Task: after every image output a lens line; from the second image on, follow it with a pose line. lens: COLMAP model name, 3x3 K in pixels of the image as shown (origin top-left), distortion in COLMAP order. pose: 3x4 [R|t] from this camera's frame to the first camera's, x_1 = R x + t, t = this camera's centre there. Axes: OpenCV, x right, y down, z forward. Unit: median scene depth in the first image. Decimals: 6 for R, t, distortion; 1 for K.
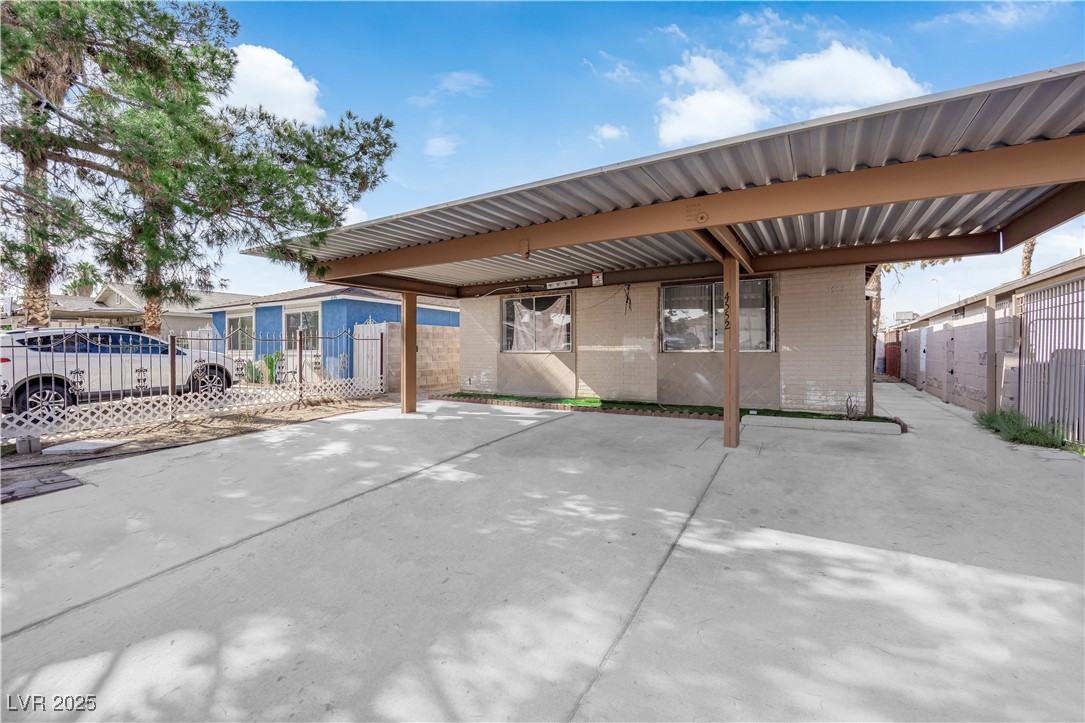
lens RADIAL K [[440.6, 0, 545.8], [0, 440.6, 357.5], [0, 0, 1]] dist [-0.011269, -0.001452]
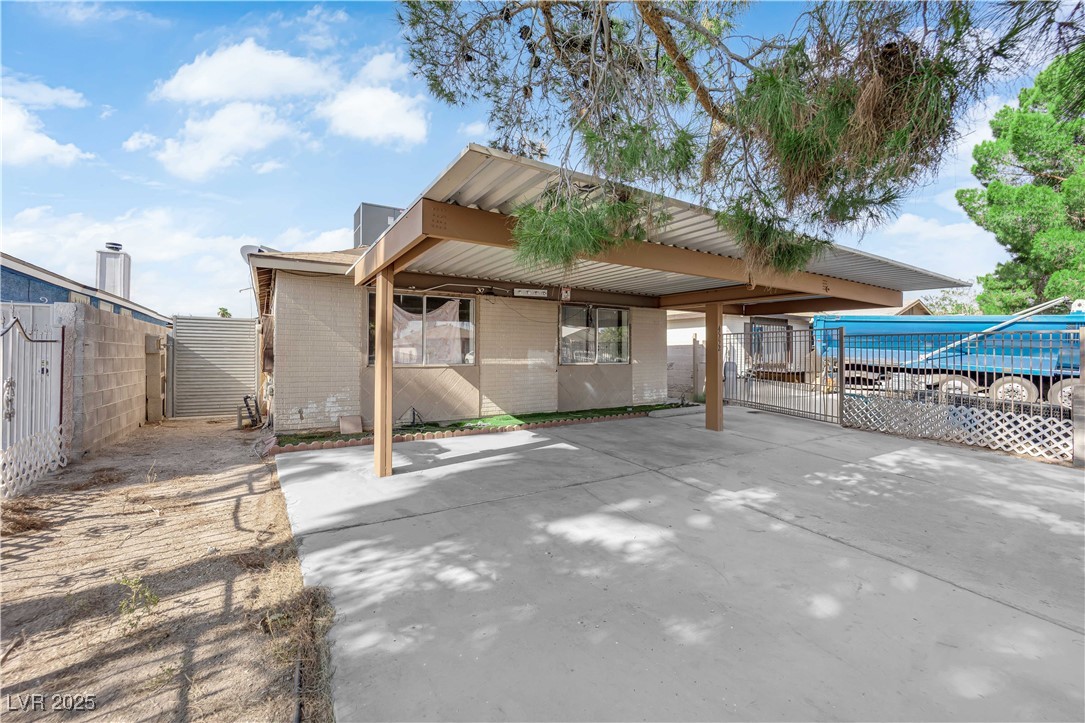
lens RADIAL K [[440.6, 0, 540.0], [0, 440.6, 355.4], [0, 0, 1]] dist [-0.011269, -0.001452]
pose [[0.459163, 0.004118, 0.888342, -0.714415], [0.006965, 0.999942, -0.008236, -0.026440], [-0.888325, 0.009969, 0.459108, 0.518372]]
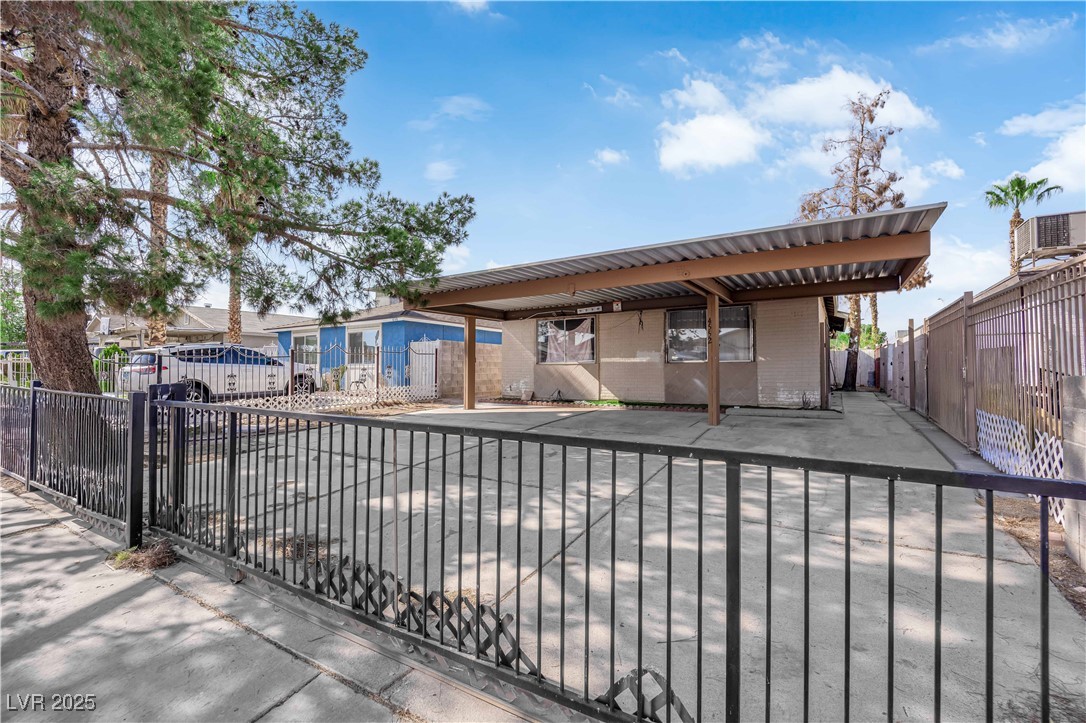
lens RADIAL K [[446.6, 0, 546.4], [0, 446.6, 366.5], [0, 0, 1]] dist [0.000372, 0.000125]
pose [[0.999713, 0.000632, -0.023942, -0.054897], [-0.001214, 0.999704, -0.024306, 0.029650], [0.023919, 0.024328, 0.999418, -0.294592]]
